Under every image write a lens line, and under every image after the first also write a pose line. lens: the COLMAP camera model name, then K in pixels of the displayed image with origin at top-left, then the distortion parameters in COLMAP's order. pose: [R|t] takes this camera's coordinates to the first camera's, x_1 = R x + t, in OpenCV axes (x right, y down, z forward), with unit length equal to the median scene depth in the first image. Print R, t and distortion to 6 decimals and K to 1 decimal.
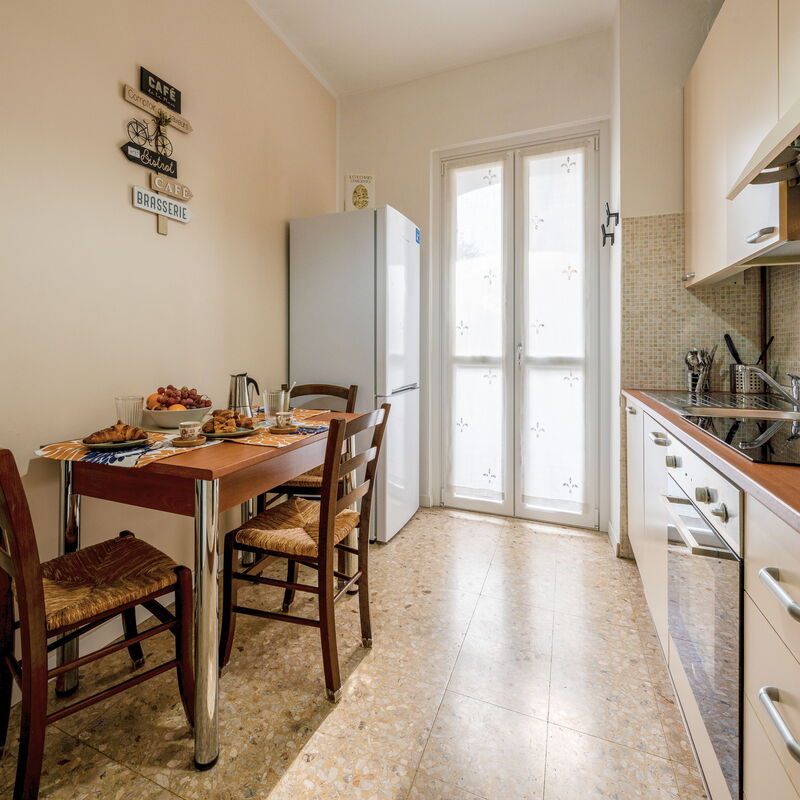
lens RADIAL K [[392.3, 0, 400.0], [0, 392.3, 400.0], [0, 0, 1]] dist [-0.001110, -0.000198]
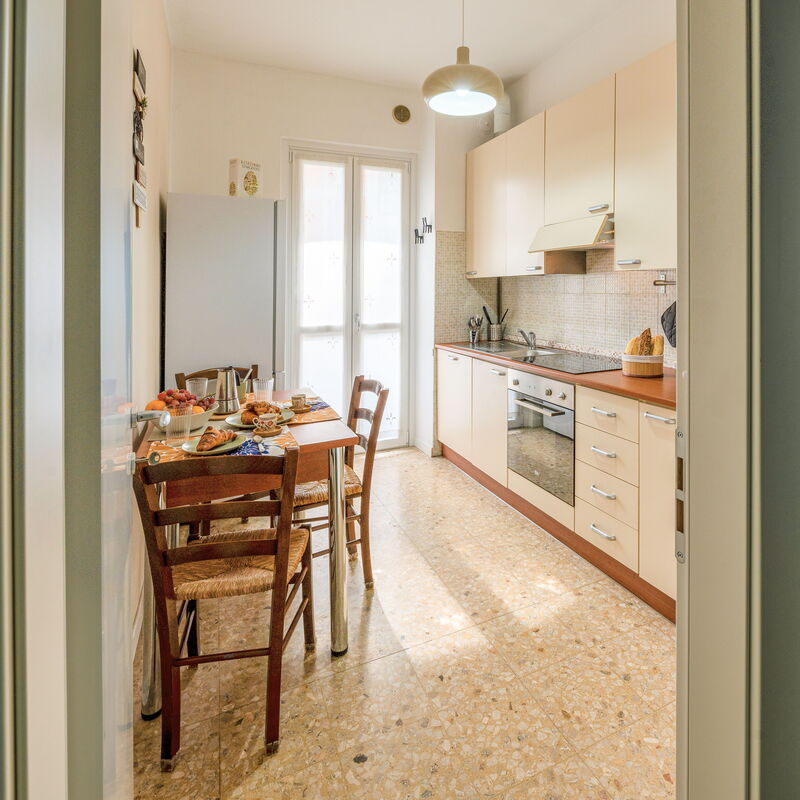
lens RADIAL K [[435.0, 0, 400.0], [0, 435.0, 400.0], [0, 0, 1]] dist [0.004186, 0.000412]
pose [[0.723967, -0.182136, 0.665355, -0.744269], [0.110201, 0.982664, 0.149088, -0.089432], [-0.680975, -0.034612, 0.731488, -0.140533]]
